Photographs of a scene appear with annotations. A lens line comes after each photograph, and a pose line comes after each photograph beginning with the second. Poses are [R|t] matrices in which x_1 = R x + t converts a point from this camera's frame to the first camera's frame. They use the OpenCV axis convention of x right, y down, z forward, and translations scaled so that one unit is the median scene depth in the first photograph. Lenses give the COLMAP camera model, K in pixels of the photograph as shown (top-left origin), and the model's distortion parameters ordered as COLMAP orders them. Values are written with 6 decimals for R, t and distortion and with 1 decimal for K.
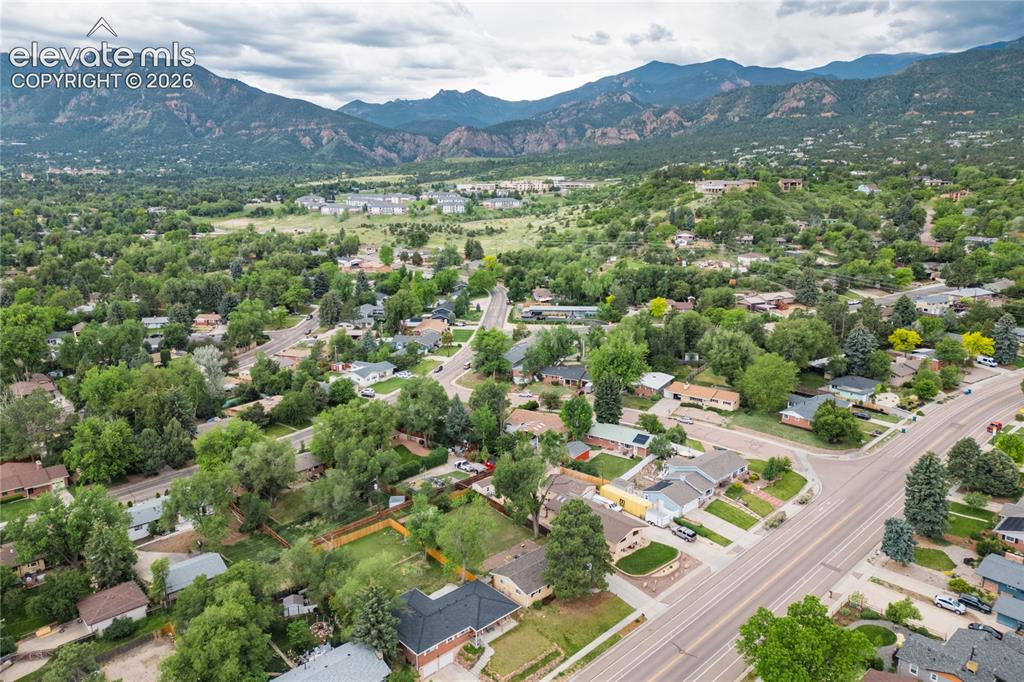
lens RADIAL K [[715.6, 0, 511.1], [0, 715.6, 343.6], [0, 0, 1]] dist [0.064302, -0.051934]
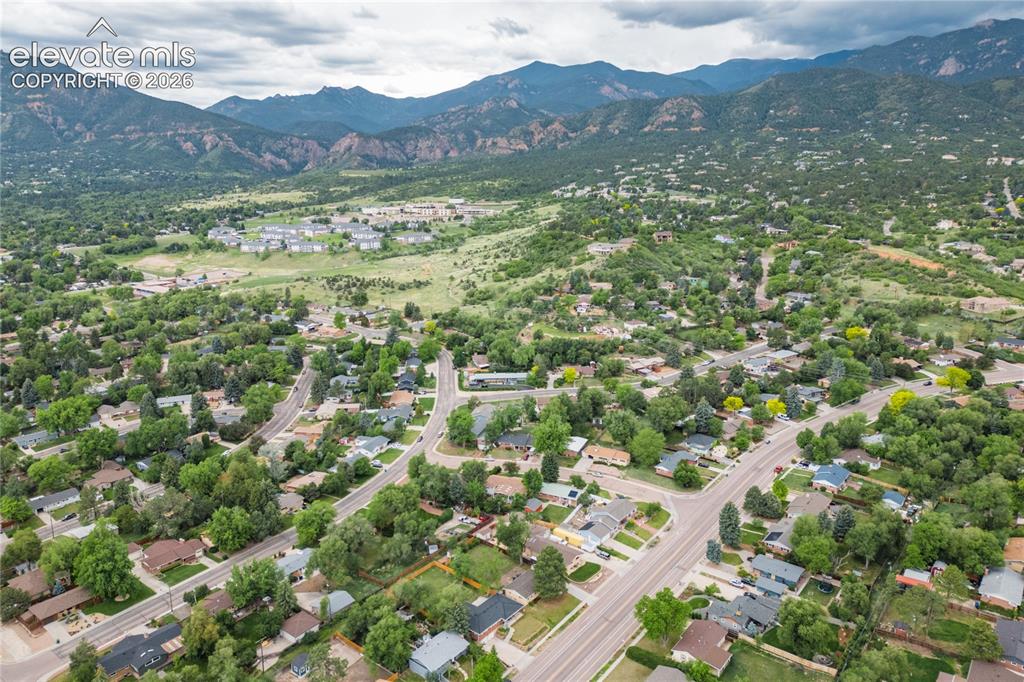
lens RADIAL K [[715.6, 0, 509.8], [0, 715.6, 344.9], [0, 0, 1]] dist [0.064302, -0.051934]
pose [[0.988739, -0.041717, 0.143721, -0.096573], [0.040172, 0.999100, 0.013631, -0.125374], [-0.144160, -0.007704, 0.989524, -0.312823]]
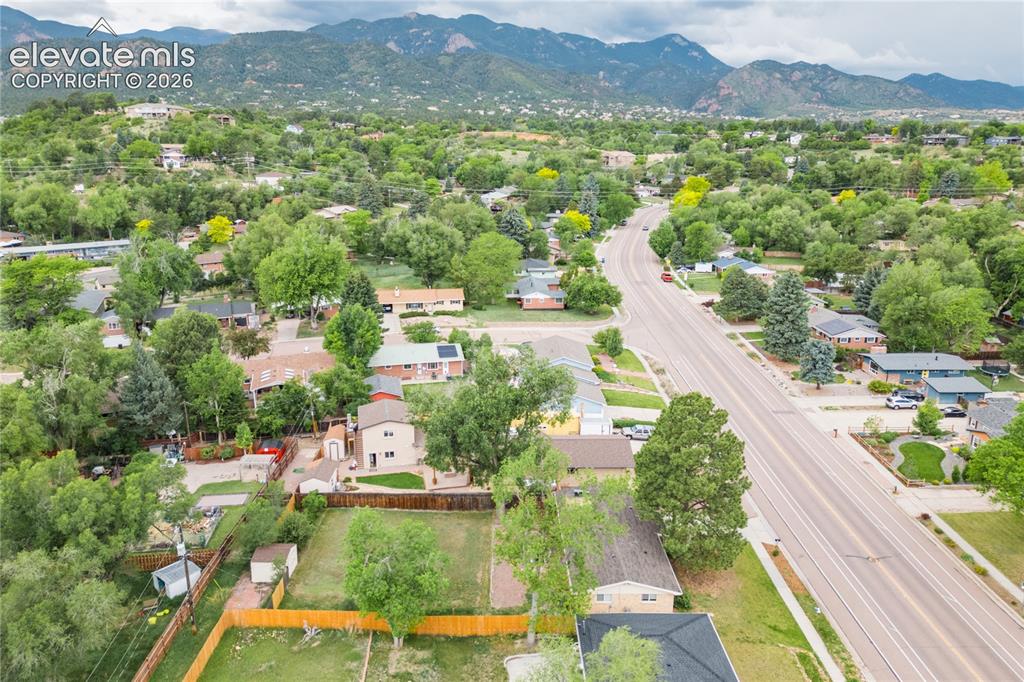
lens RADIAL K [[715.6, 0, 511.5], [0, 715.6, 341.9], [0, 0, 1]] dist [0.064302, -0.051934]
pose [[0.665975, -0.192076, 0.720822, -0.148868], [0.170963, 0.979863, 0.103148, 0.035133], [-0.726119, 0.054540, 0.685402, 0.265131]]
